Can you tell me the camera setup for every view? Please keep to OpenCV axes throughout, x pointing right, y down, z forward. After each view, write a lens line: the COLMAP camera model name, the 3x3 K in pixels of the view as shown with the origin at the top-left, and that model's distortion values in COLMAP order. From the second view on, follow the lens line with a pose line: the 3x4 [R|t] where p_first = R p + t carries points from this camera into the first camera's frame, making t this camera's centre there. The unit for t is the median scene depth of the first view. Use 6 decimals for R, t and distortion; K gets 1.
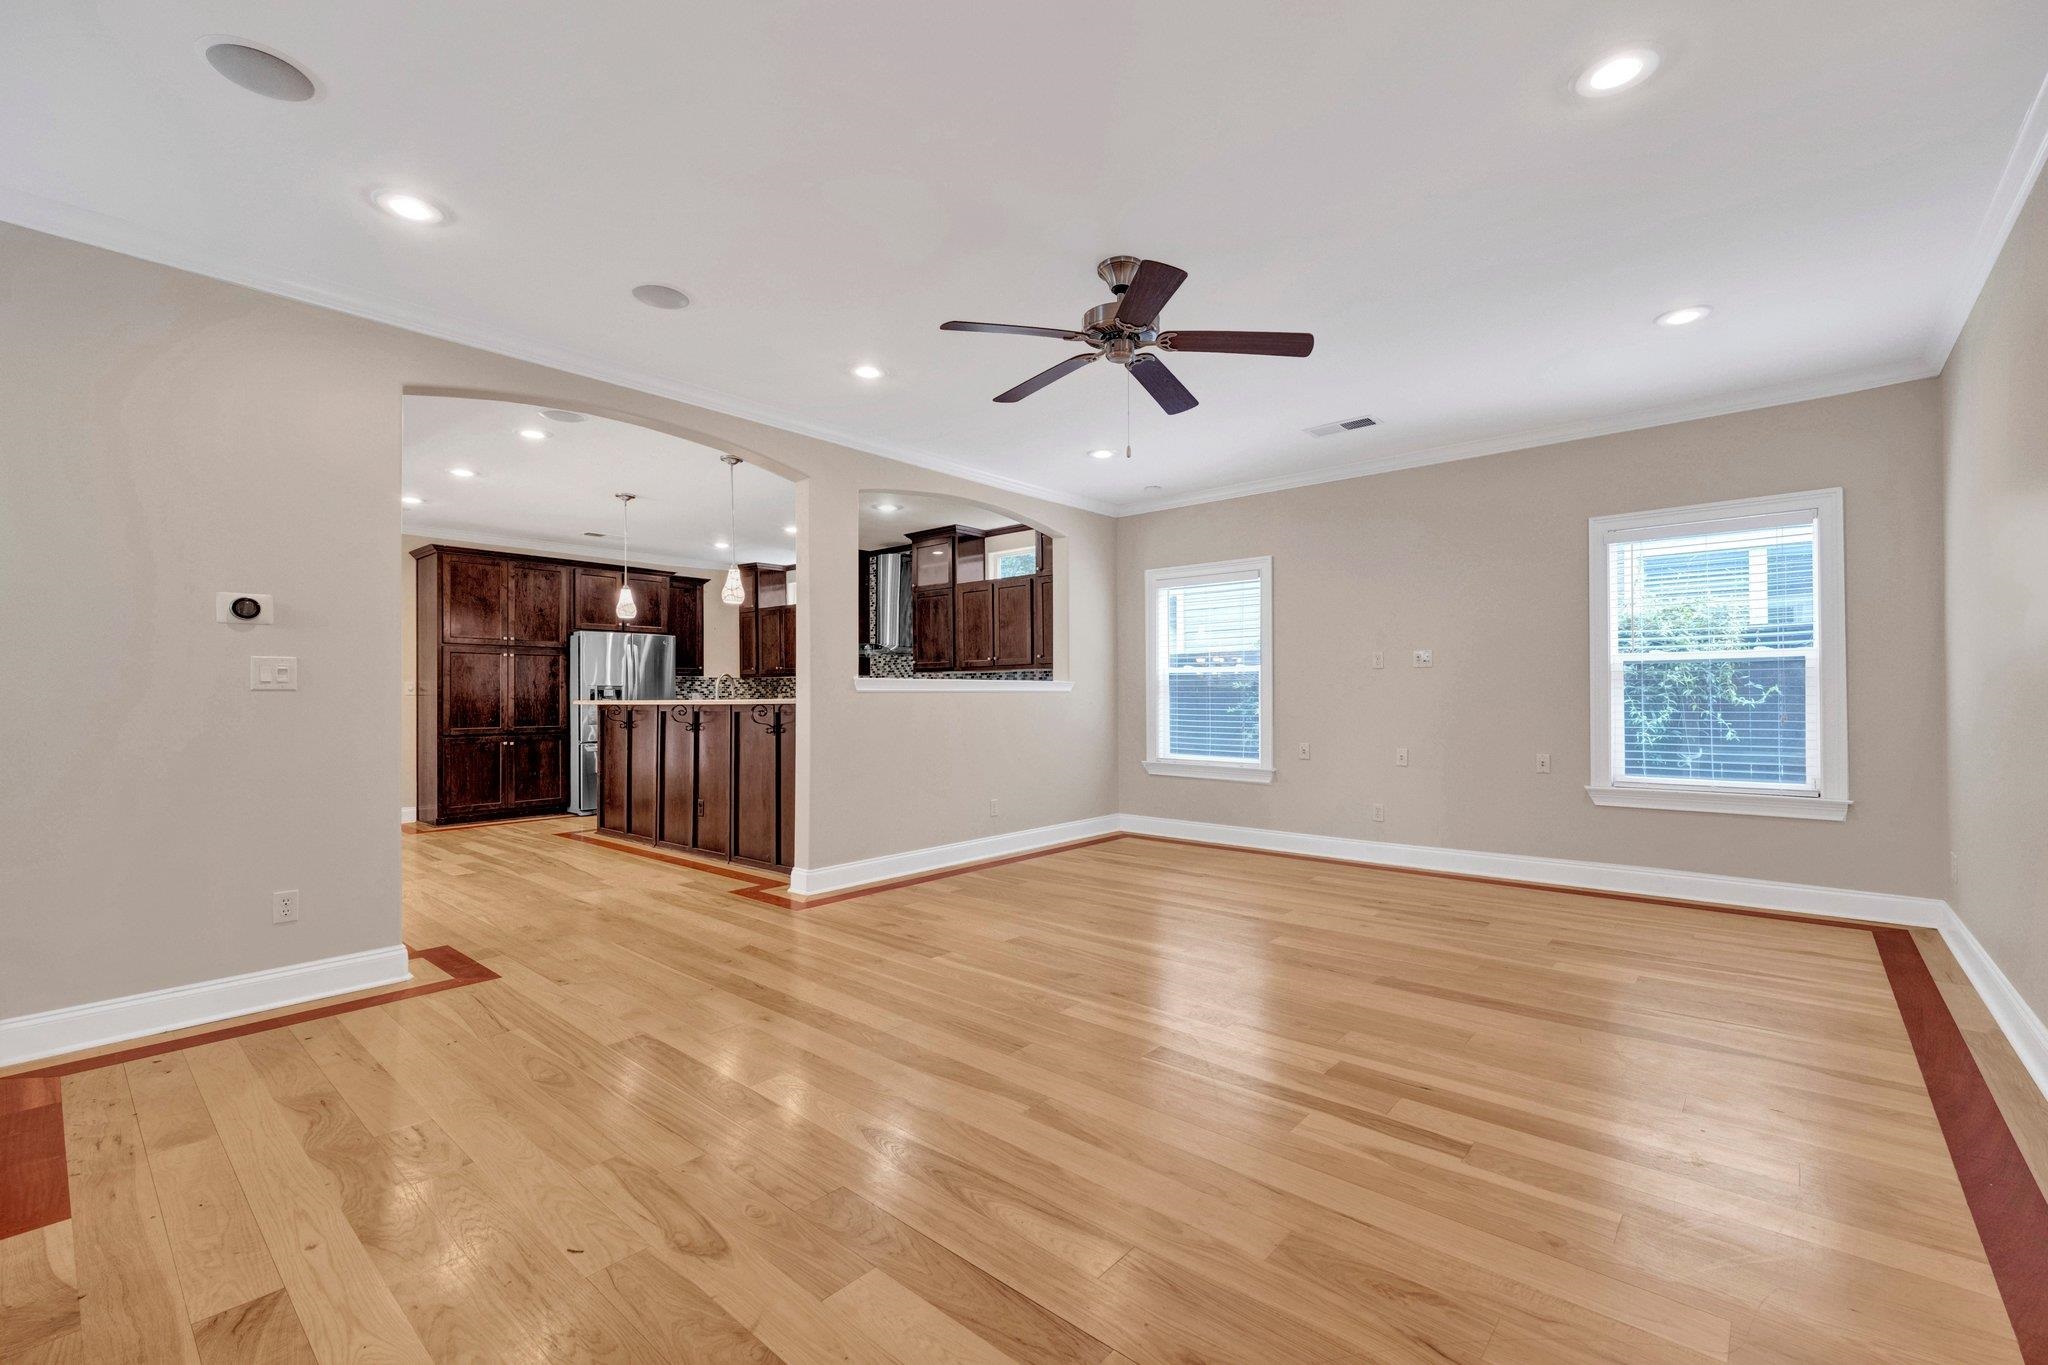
lens RADIAL K [[847.7, 0, 1036.3], [0, 847.7, 673.4], [0, 0, 1]] dist [0.042605, -0.020615]
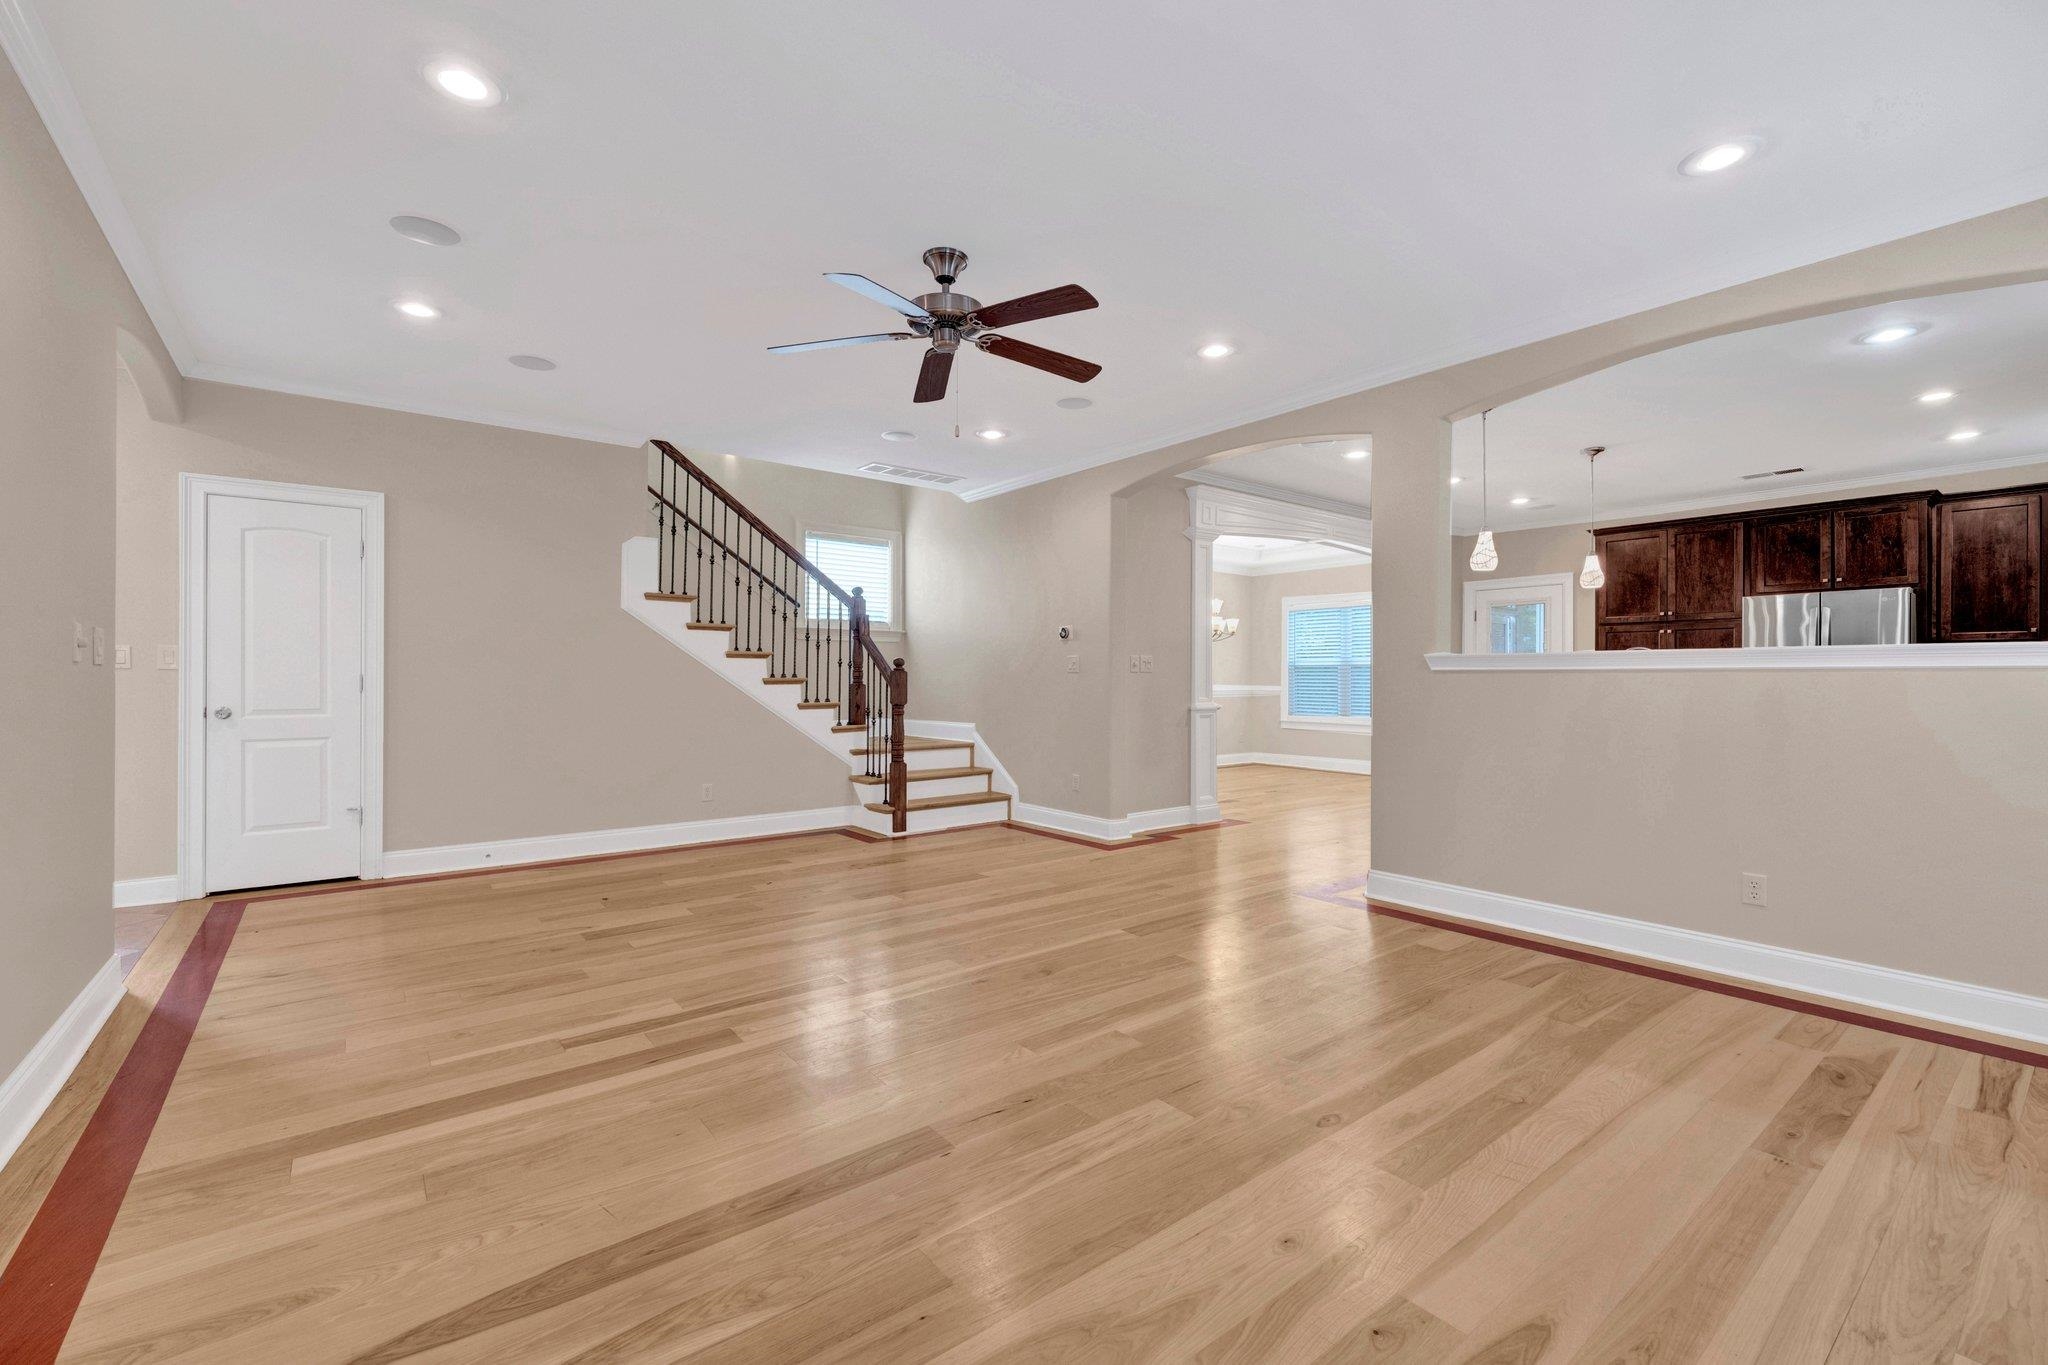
lens RADIAL K [[847.7, 0, 1036.3], [0, 847.7, 673.4], [0, 0, 1]] dist [0.042605, -0.020615]
pose [[-0.175444, -0.001518, -0.984488, 1.007289], [0.026498, 0.999629, -0.006264, 0.027335], [0.984133, -0.027186, -0.175339, 1.195660]]
